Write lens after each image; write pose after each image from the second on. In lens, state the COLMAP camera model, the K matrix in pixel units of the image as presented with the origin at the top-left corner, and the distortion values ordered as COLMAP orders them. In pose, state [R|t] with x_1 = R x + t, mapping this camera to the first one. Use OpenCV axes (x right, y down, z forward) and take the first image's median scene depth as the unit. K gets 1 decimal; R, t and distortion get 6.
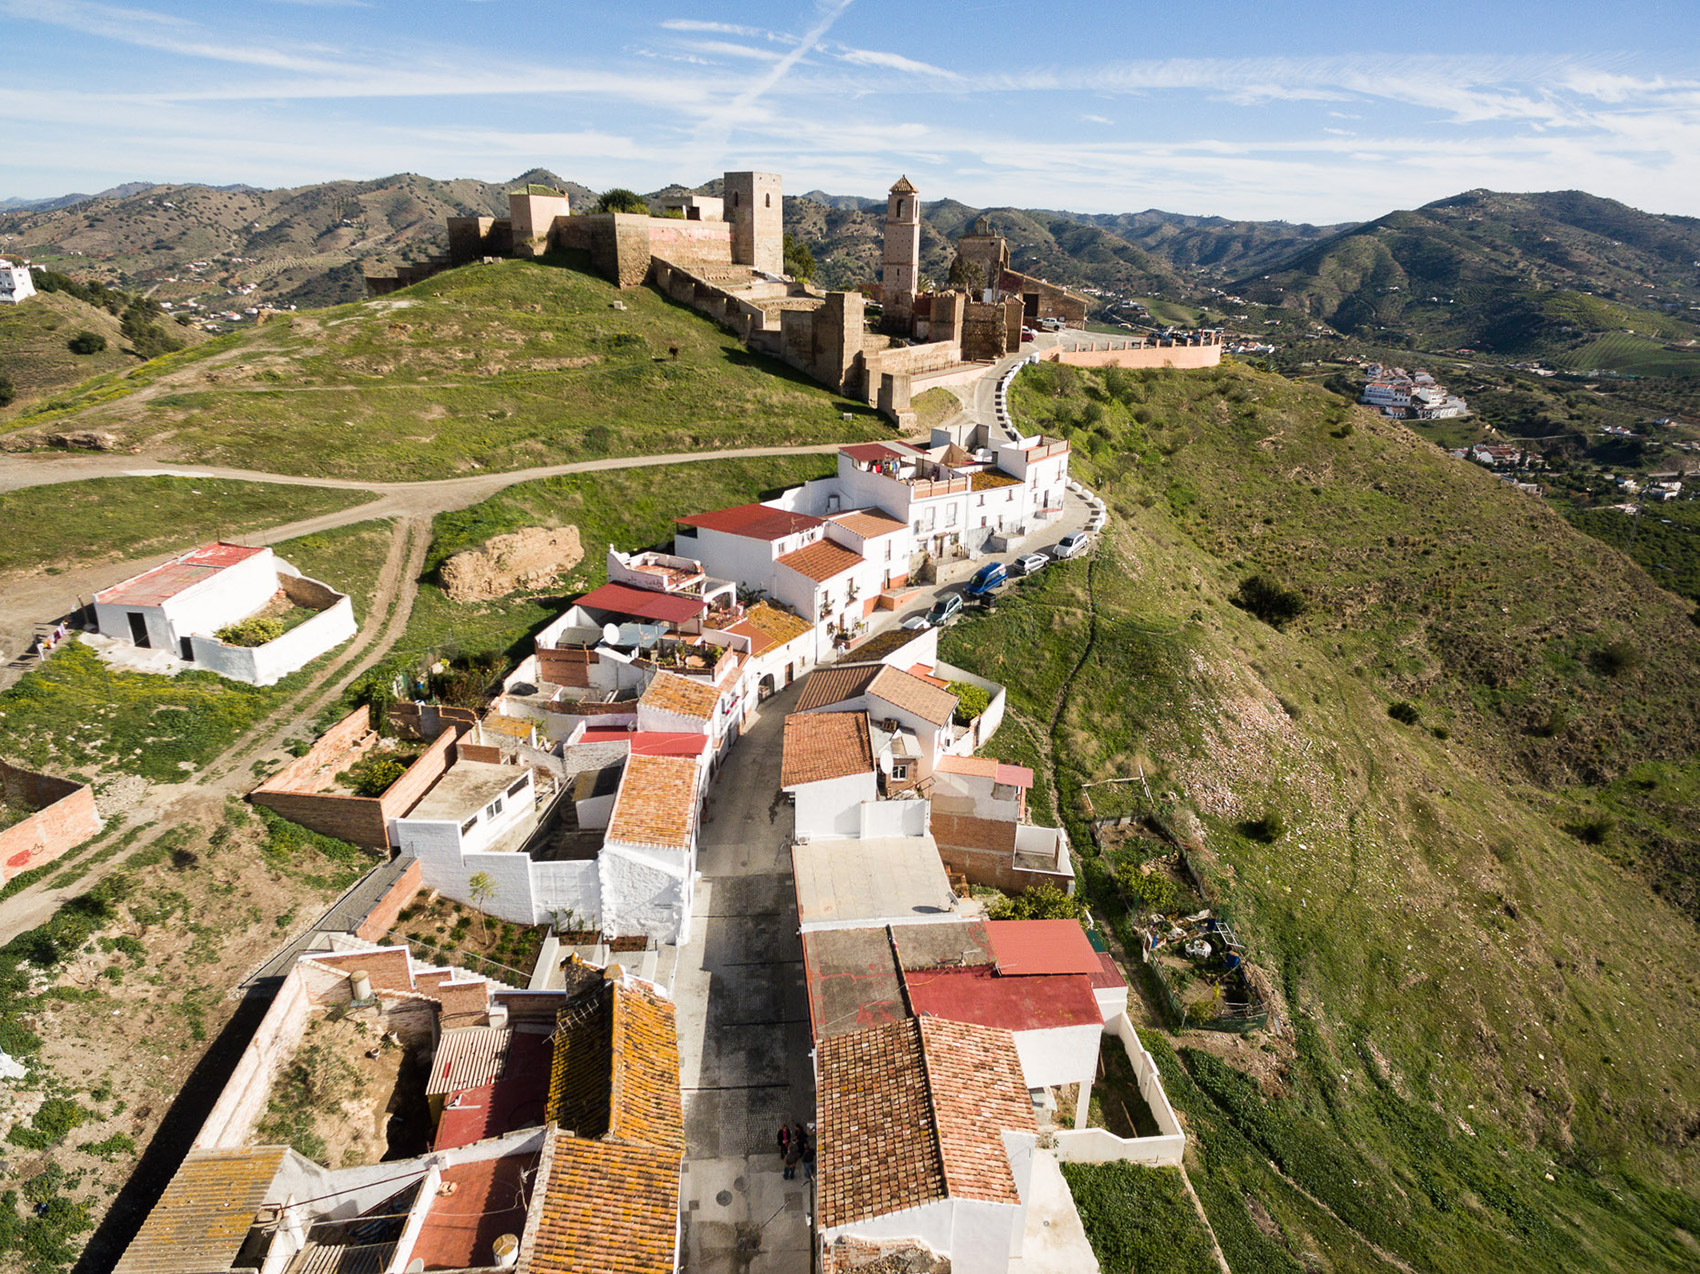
lens RADIAL K [[993.5, 0, 847.3], [0, 993.5, 638.7], [0, 0, 1]] dist [0.008982, 0.002177]
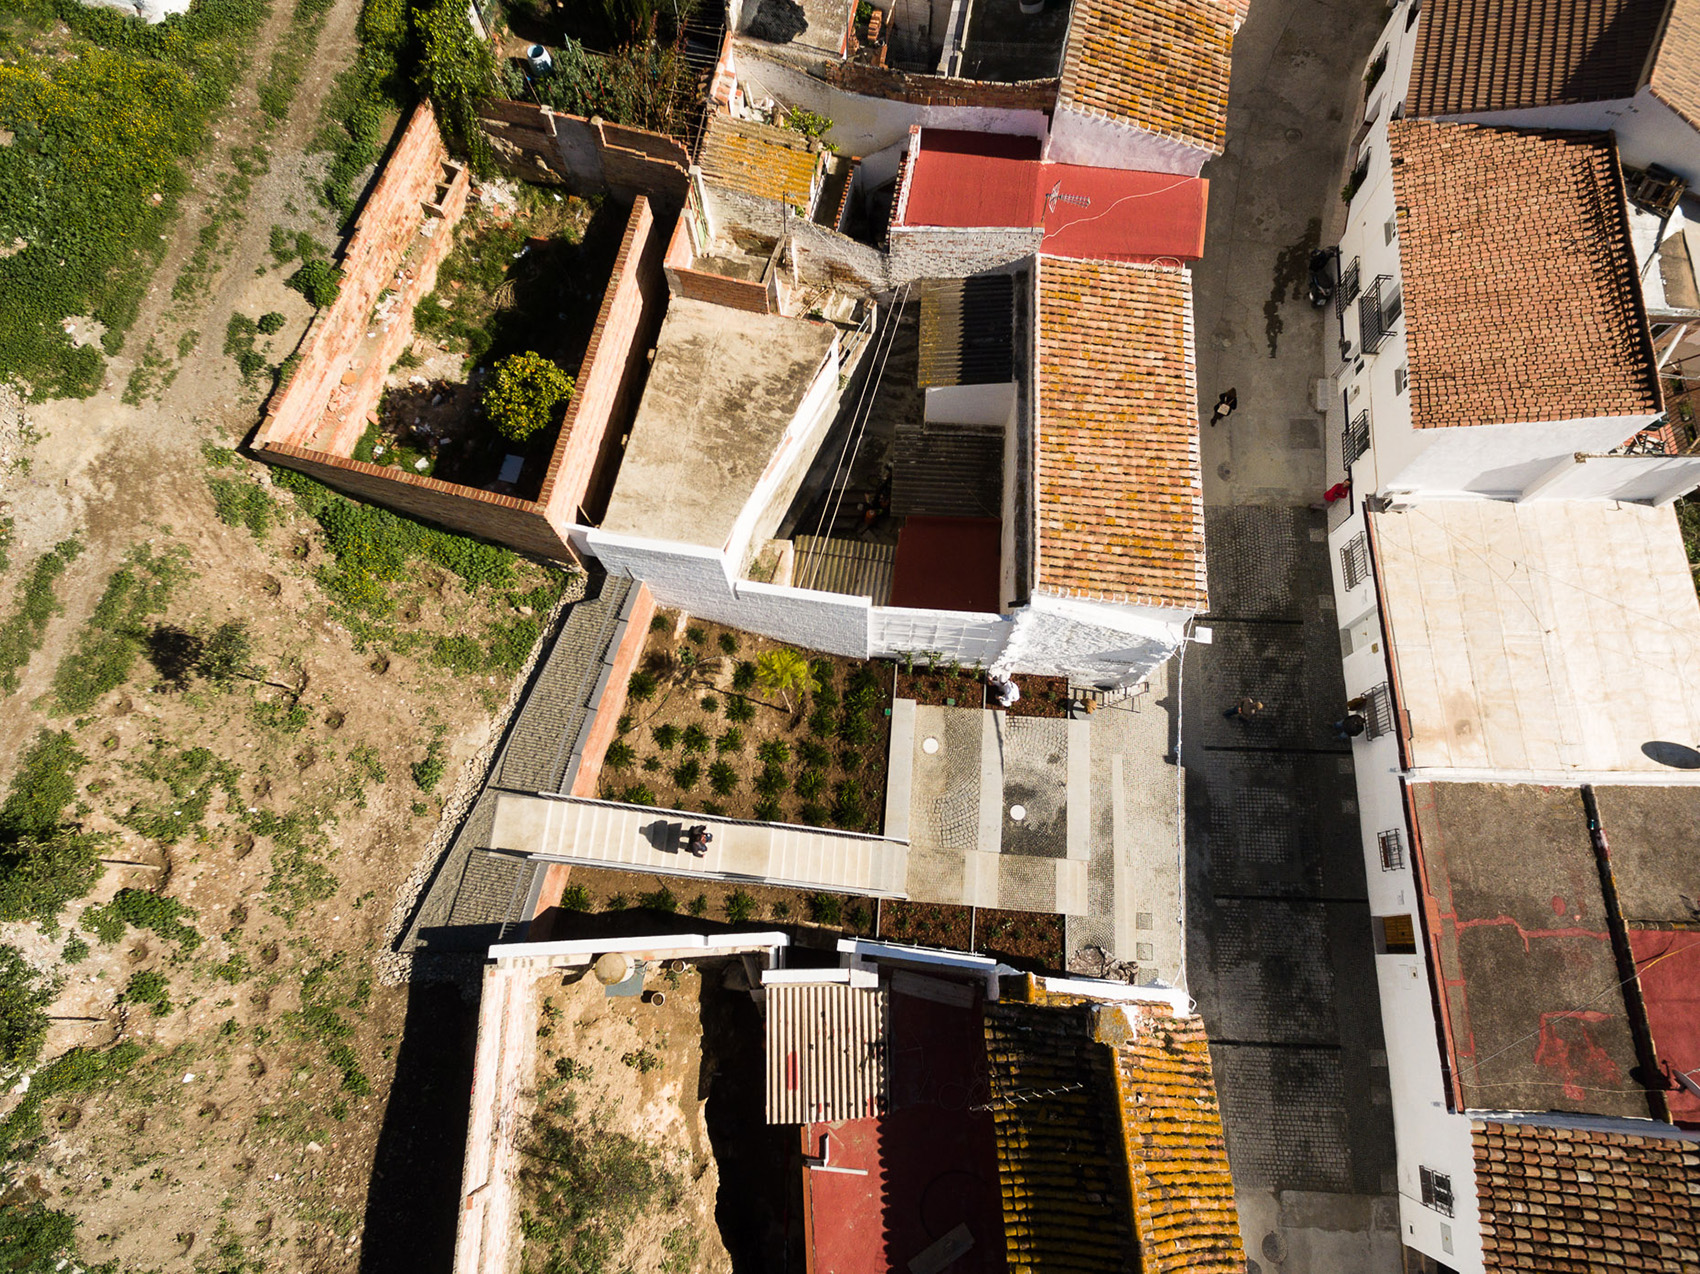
lens RADIAL K [[993.5, 0, 850.7], [0, 993.5, 642.0], [0, 0, 1]] dist [0.008982, 0.002177]
pose [[0.990630, 0.117481, -0.069645, -0.293520], [-0.019991, 0.629187, 0.776997, -0.135315], [0.135102, -0.768324, 0.625640, 0.688127]]
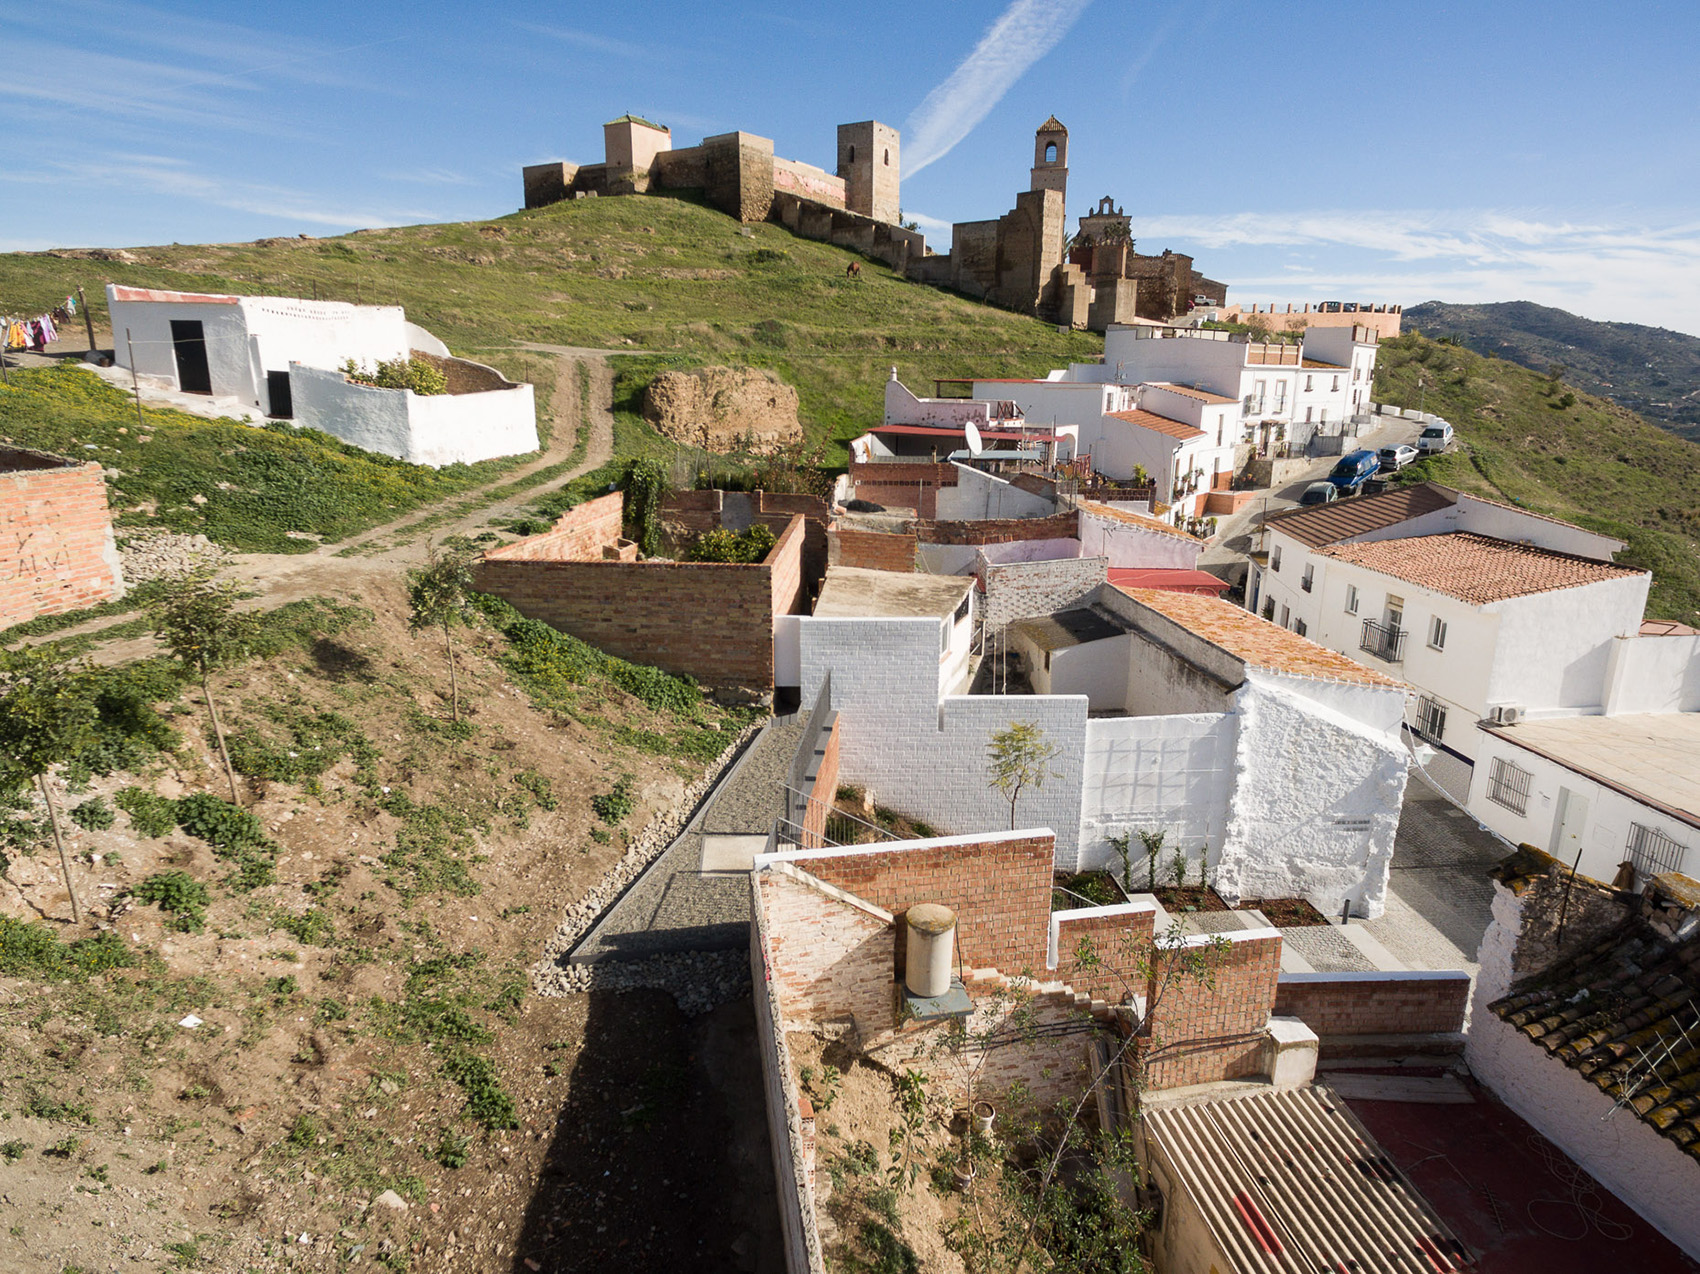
lens RADIAL K [[993.5, 0, 851.9], [0, 993.5, 631.9], [0, 0, 1]] dist [0.008982, 0.002177]
pose [[0.999535, -0.018354, 0.024332, -0.433634], [0.021078, 0.992921, -0.116895, 0.236229], [-0.022014, 0.117354, 0.992846, 0.559644]]
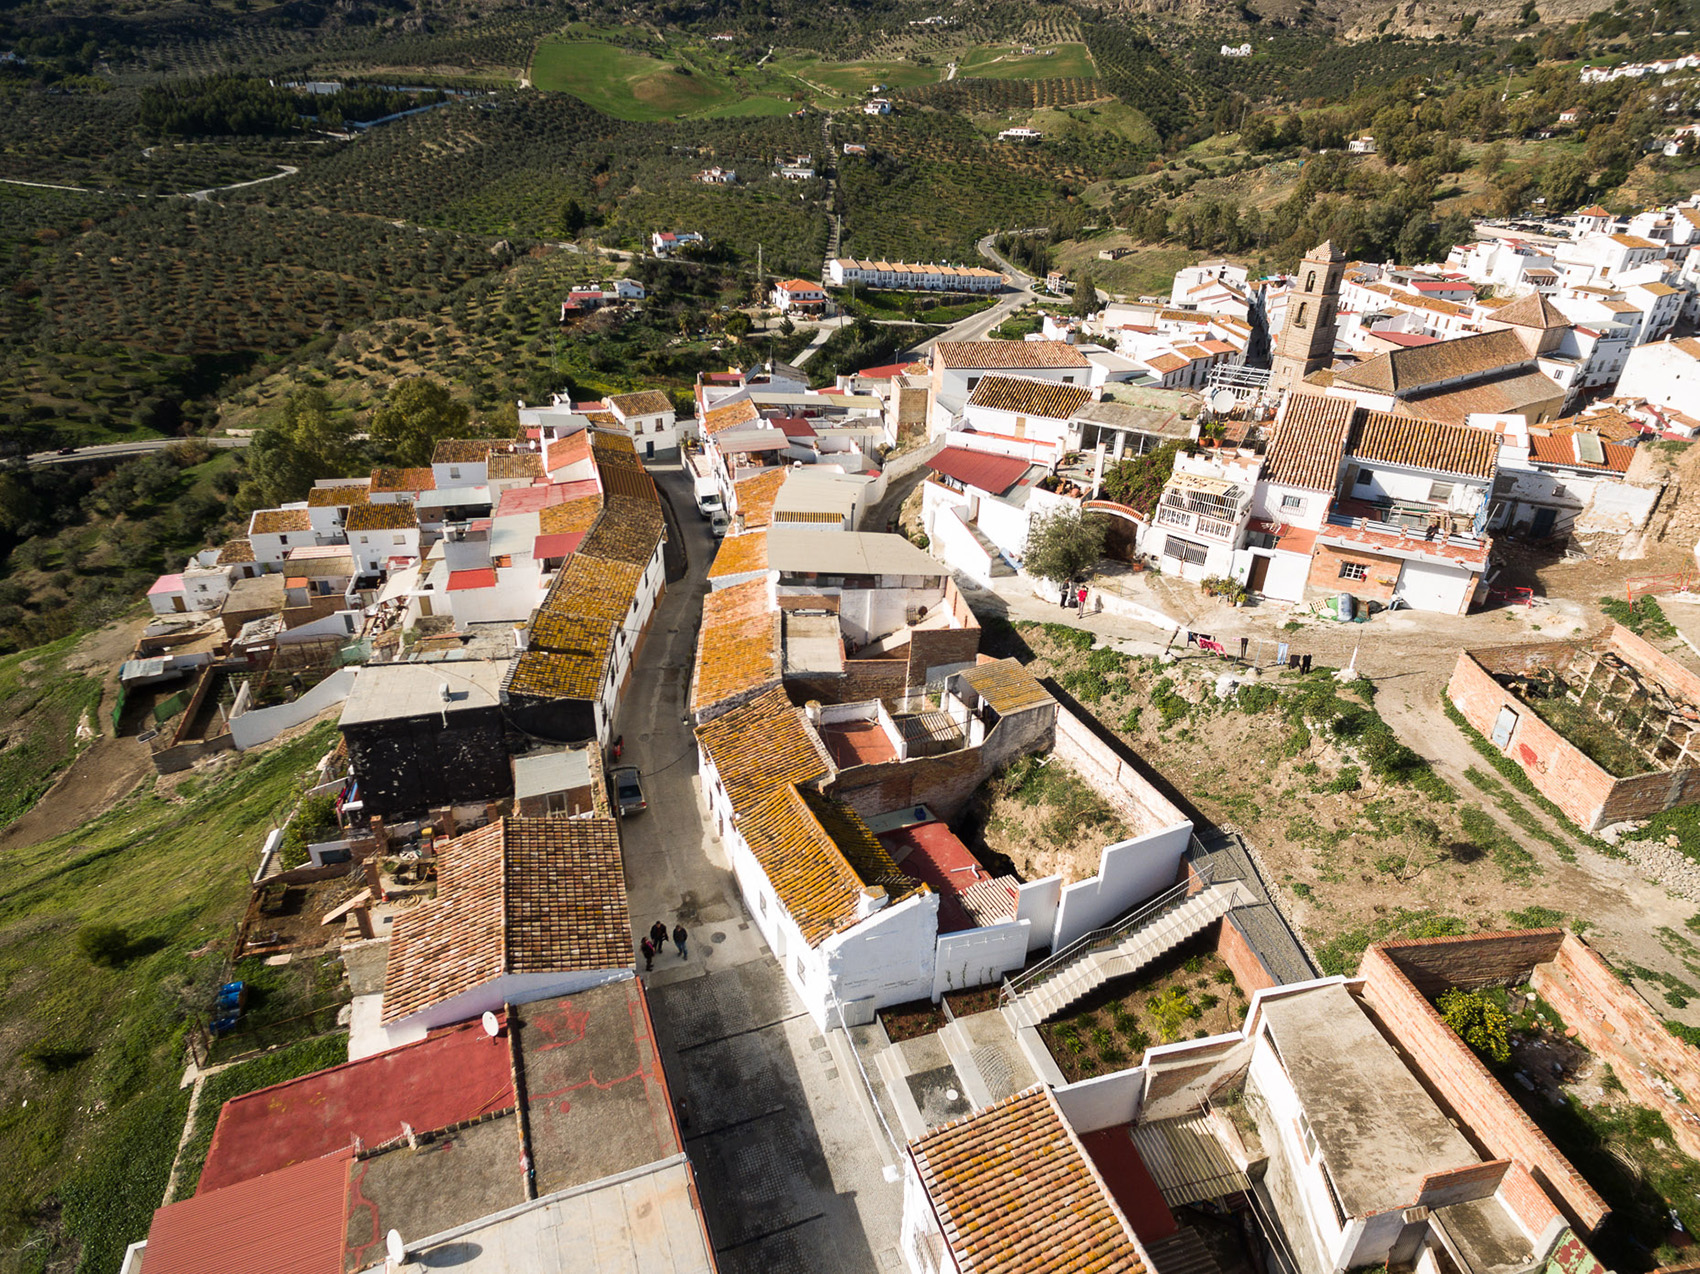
lens RADIAL K [[993.5, 0, 854.0], [0, 993.5, 626.3], [0, 0, 1]] dist [0.008982, 0.002177]
pose [[-0.965852, 0.073605, -0.248420, -0.017982], [-0.139000, 0.661939, 0.736557, -0.371604], [0.218653, 0.745935, -0.629104, 1.142698]]
